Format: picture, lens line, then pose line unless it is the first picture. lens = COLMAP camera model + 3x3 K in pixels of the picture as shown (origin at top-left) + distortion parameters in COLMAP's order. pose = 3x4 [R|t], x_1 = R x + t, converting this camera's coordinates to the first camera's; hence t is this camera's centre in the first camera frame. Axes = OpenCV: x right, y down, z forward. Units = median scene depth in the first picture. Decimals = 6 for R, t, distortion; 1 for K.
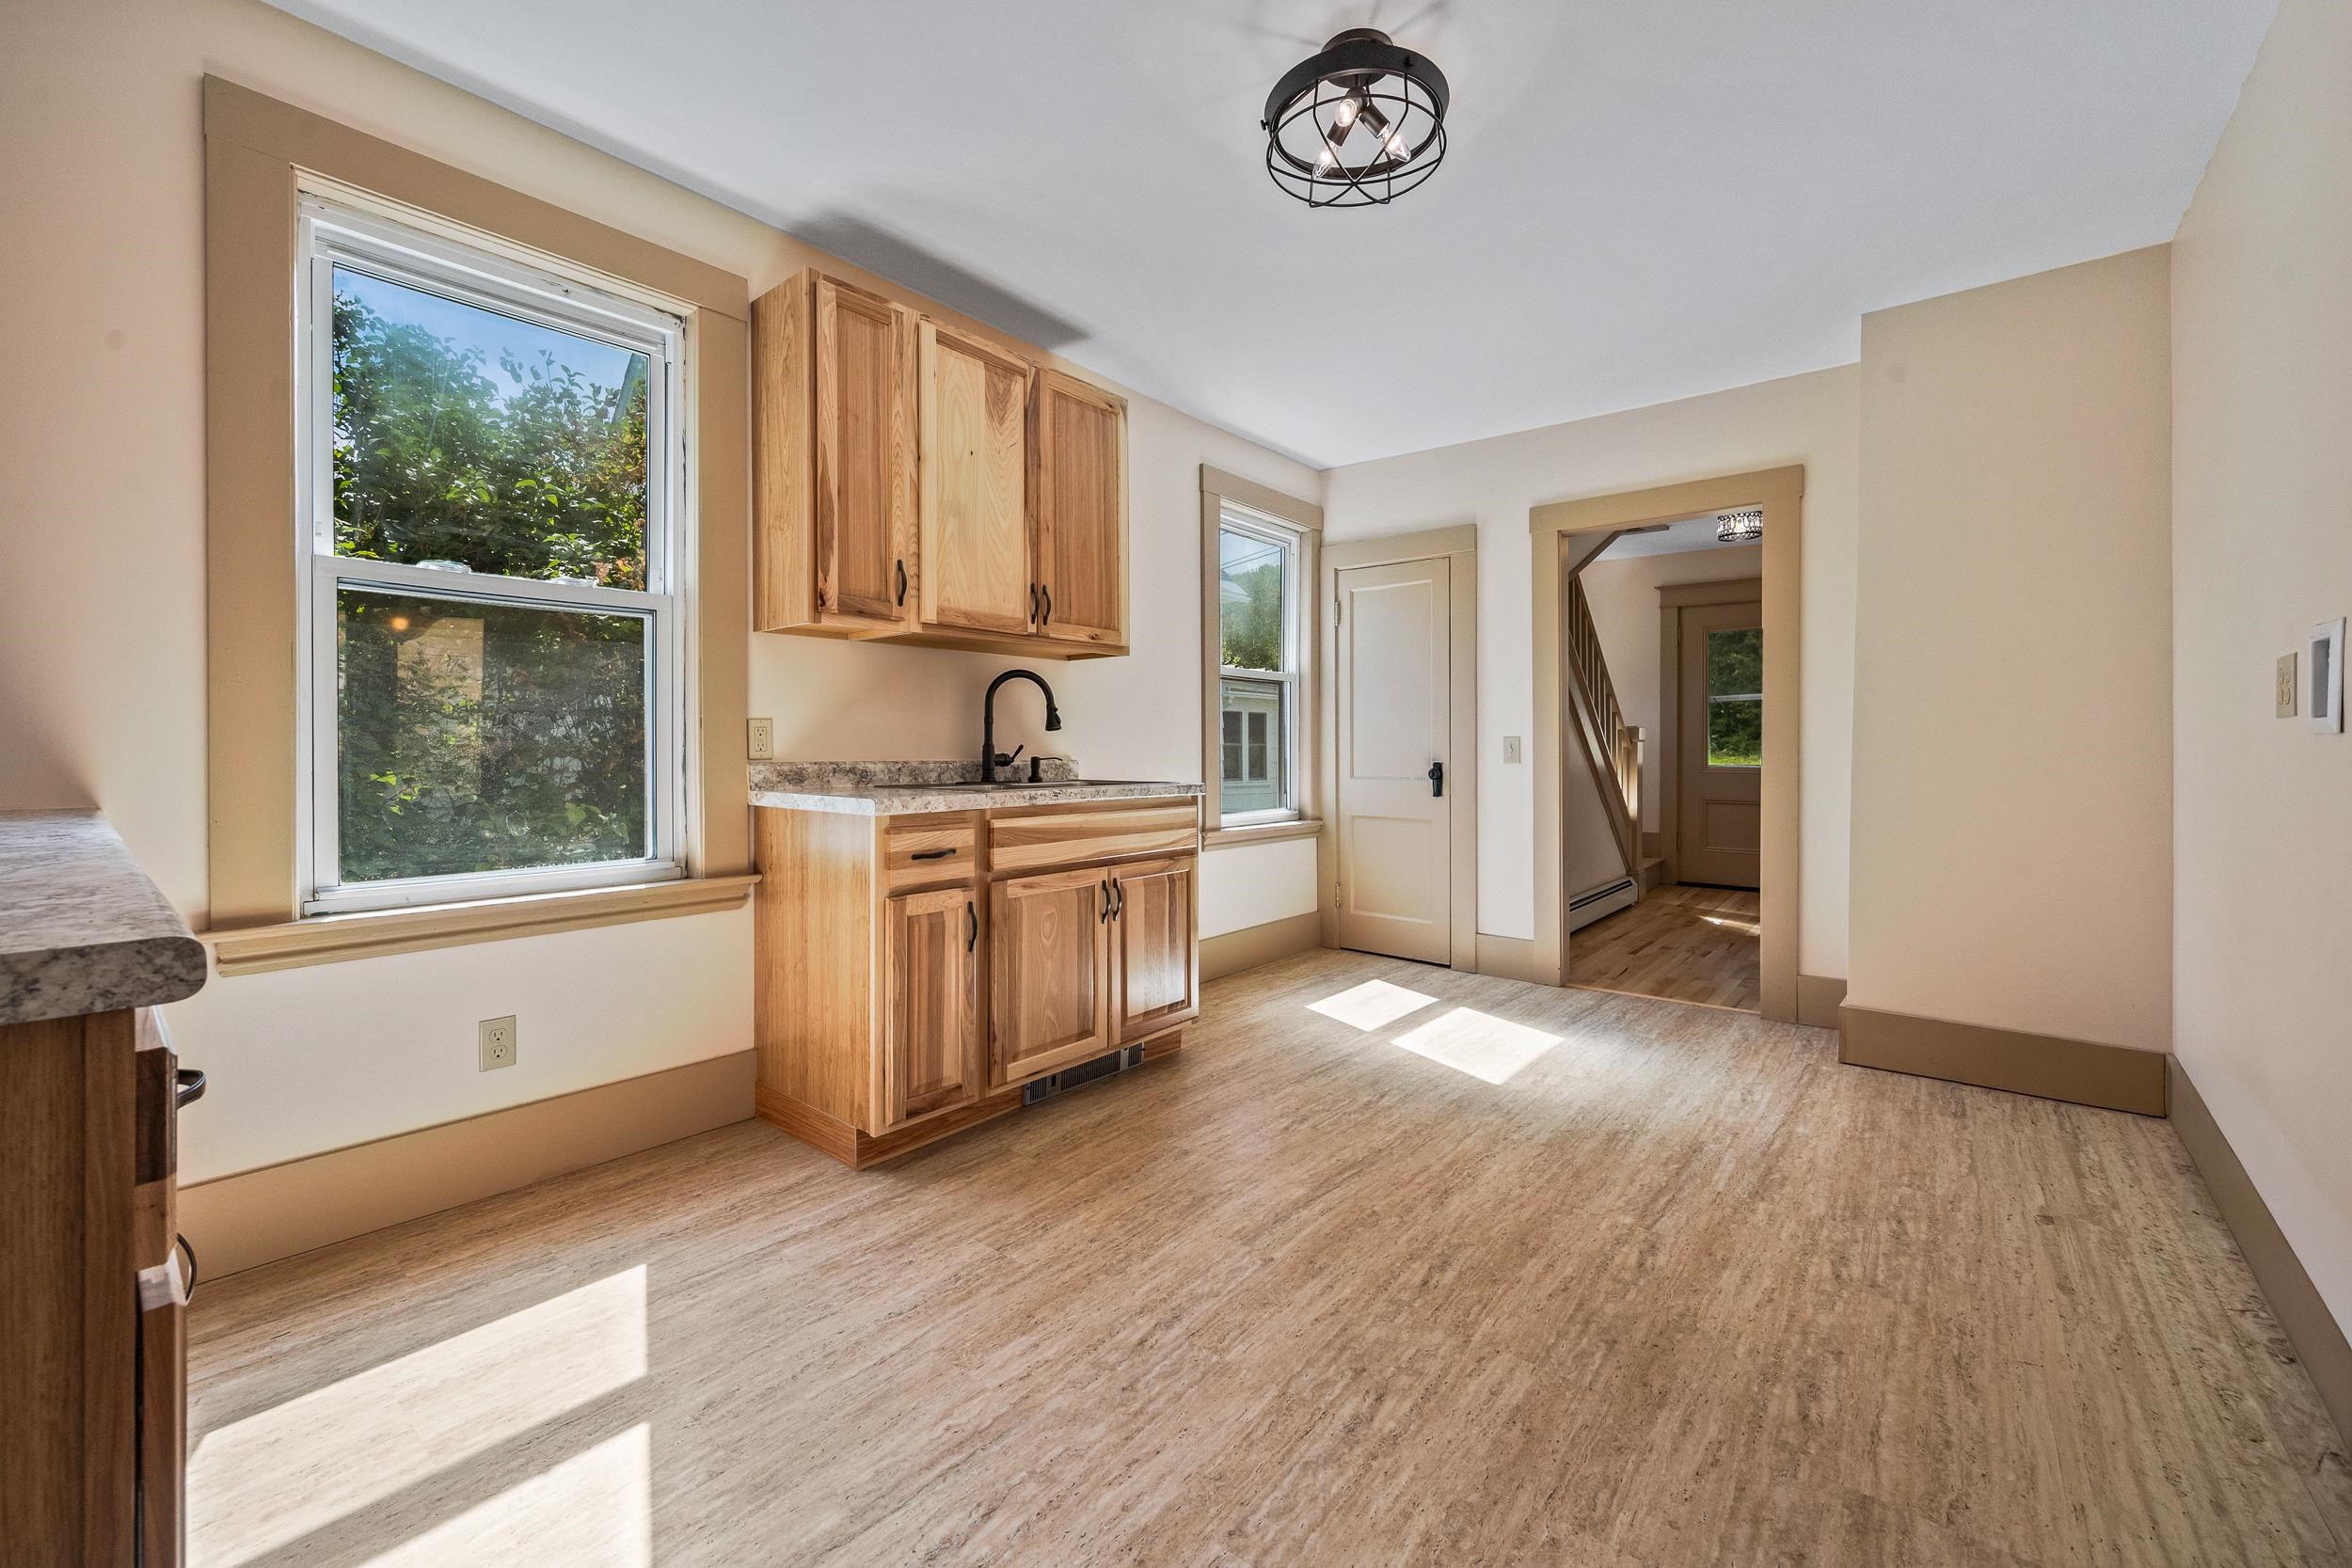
lens RADIAL K [[947.9, 0, 1183.2], [0, 947.9, 763.1], [0, 0, 1]] dist [-0.000664, -0.000383]
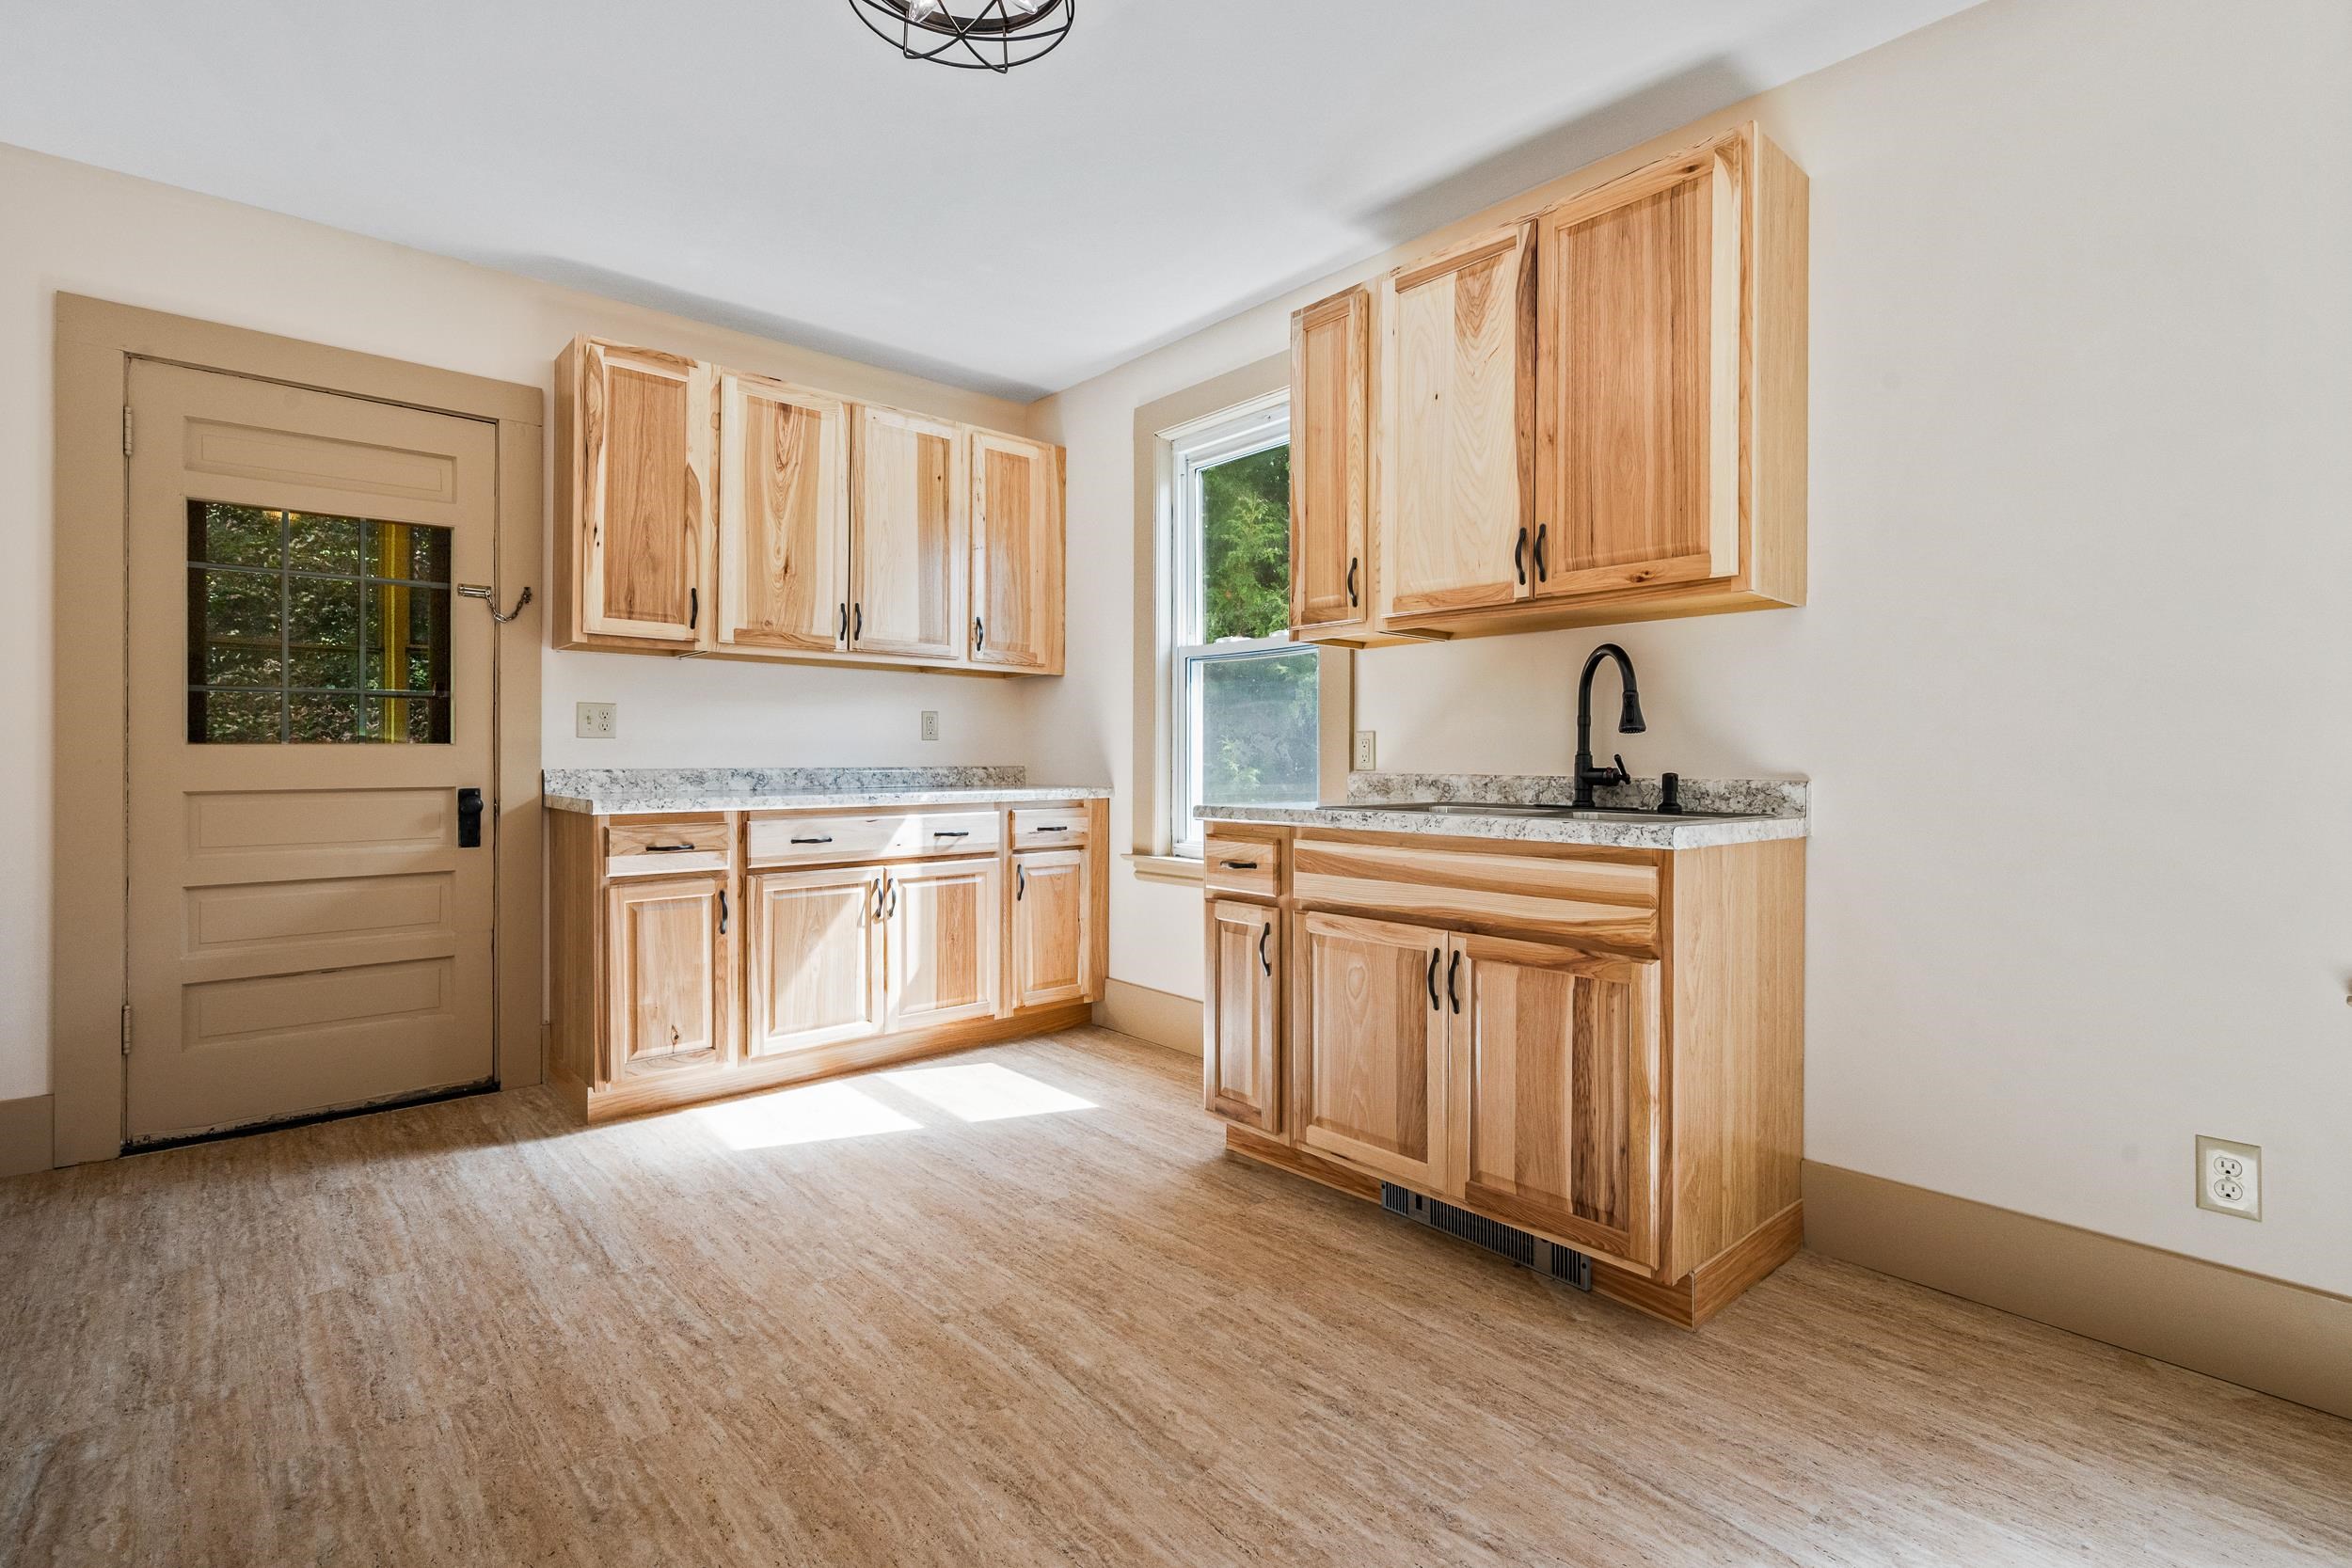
lens RADIAL K [[1089.6, 0, 1186.1], [0, 1089.6, 766.0], [0, 0, 1]] dist [0.002765, 0.000291]
pose [[-0.155302, 0.006195, -0.987848, 0.857146], [-0.016871, 0.999818, 0.008923, -0.017124], [0.987723, 0.018052, -0.155169, 1.091037]]
